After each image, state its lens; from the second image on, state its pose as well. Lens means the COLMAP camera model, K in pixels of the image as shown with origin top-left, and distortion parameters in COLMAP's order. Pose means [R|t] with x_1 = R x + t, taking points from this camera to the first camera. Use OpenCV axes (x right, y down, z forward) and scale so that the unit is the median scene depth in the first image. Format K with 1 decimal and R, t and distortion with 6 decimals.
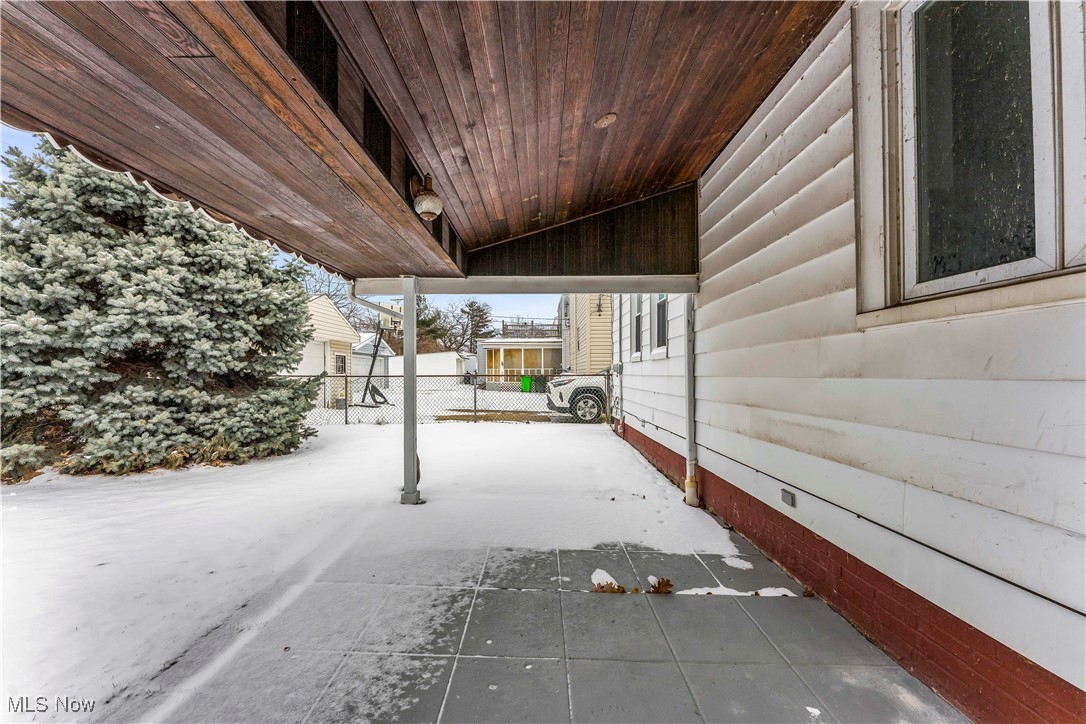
lens RADIAL K [[441.3, 0, 540.3], [0, 441.3, 366.9], [0, 0, 1]] dist [0.000069, 0.000011]
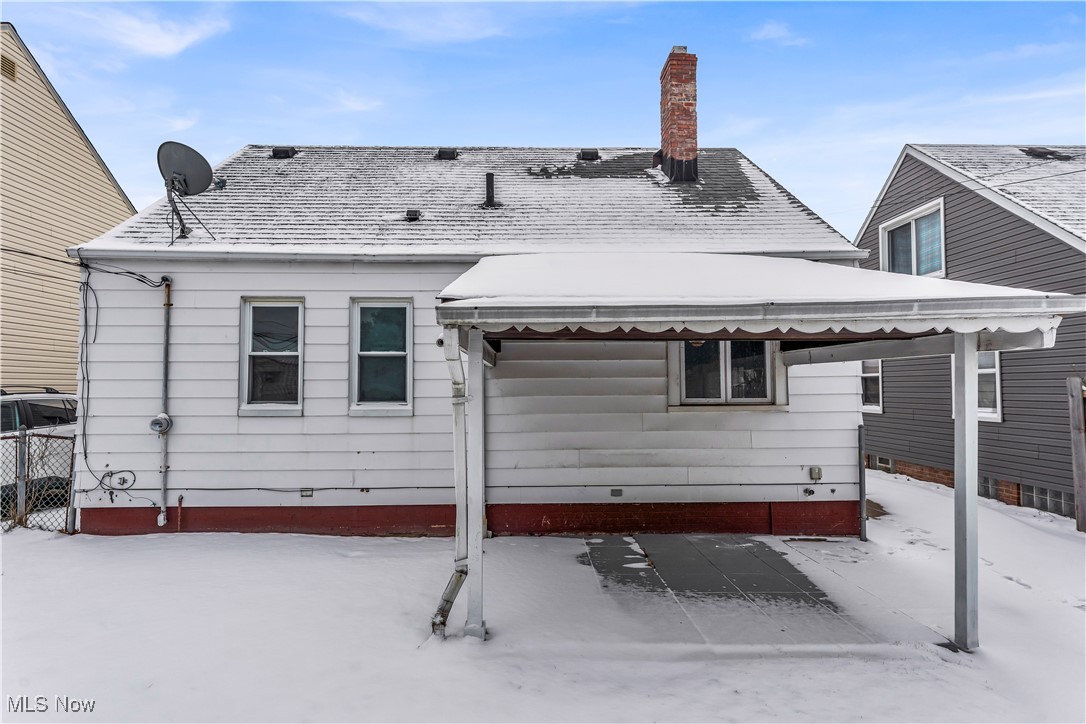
lens RADIAL K [[540.2, 0, 539.9], [0, 540.2, 368.5], [0, 0, 1]] dist [0.003621, 0.000233]
pose [[-0.032825, 0.040034, 0.998659, -2.045745], [-0.011560, 0.999115, -0.040433, -0.171629], [-0.999394, -0.012871, -0.032334, 1.579458]]
